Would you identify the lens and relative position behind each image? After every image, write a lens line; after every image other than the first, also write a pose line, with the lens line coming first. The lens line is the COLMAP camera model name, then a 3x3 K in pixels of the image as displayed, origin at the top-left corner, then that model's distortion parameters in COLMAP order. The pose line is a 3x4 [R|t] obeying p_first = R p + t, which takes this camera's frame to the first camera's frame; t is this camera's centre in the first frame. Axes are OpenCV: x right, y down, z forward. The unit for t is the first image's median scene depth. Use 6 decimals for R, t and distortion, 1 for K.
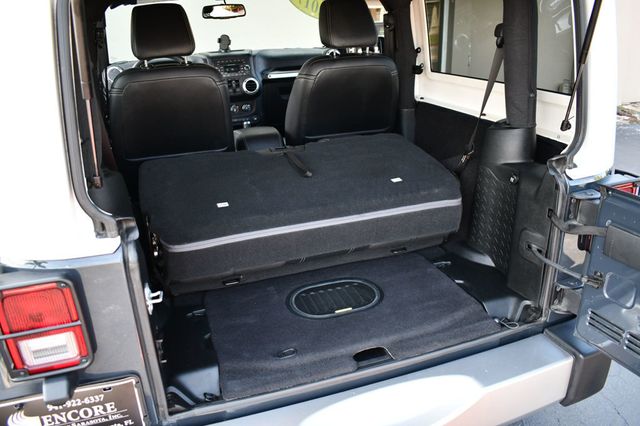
lens RADIAL K [[493.8, 0, 323.5], [0, 493.8, 211.2], [0, 0, 1]] dist [-0.101506, 0.019464]
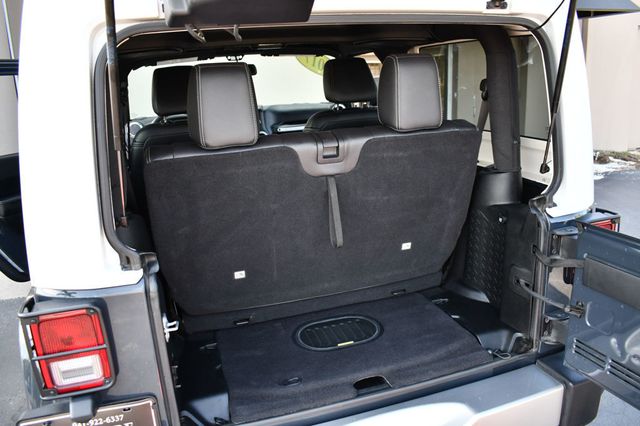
lens RADIAL K [[493.8, 0, 323.4], [0, 493.8, 211.7], [0, 0, 1]] dist [-0.101506, 0.019464]
pose [[0.999600, -0.011536, -0.025823, 0.024677], [0.008834, 0.994704, -0.102398, 0.026724], [0.026867, 0.102129, 0.994408, -0.095167]]
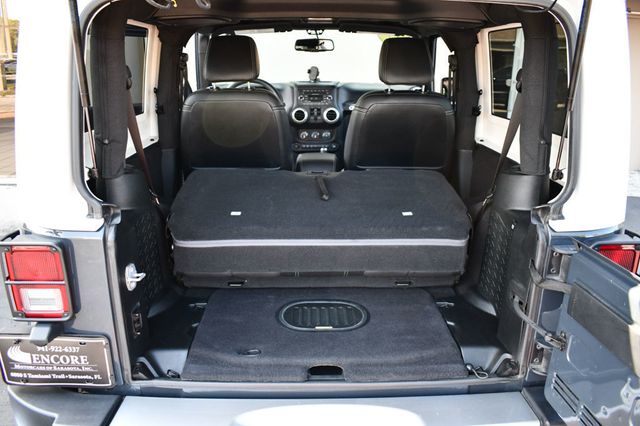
lens RADIAL K [[493.8, 0, 325.5], [0, 493.8, 212.8], [0, 0, 1]] dist [-0.101506, 0.019464]
pose [[0.955821, 0.129803, -0.263736, 0.305714], [-0.146689, 0.988146, -0.045286, 0.006729], [0.254731, 0.081973, 0.963531, -0.029486]]
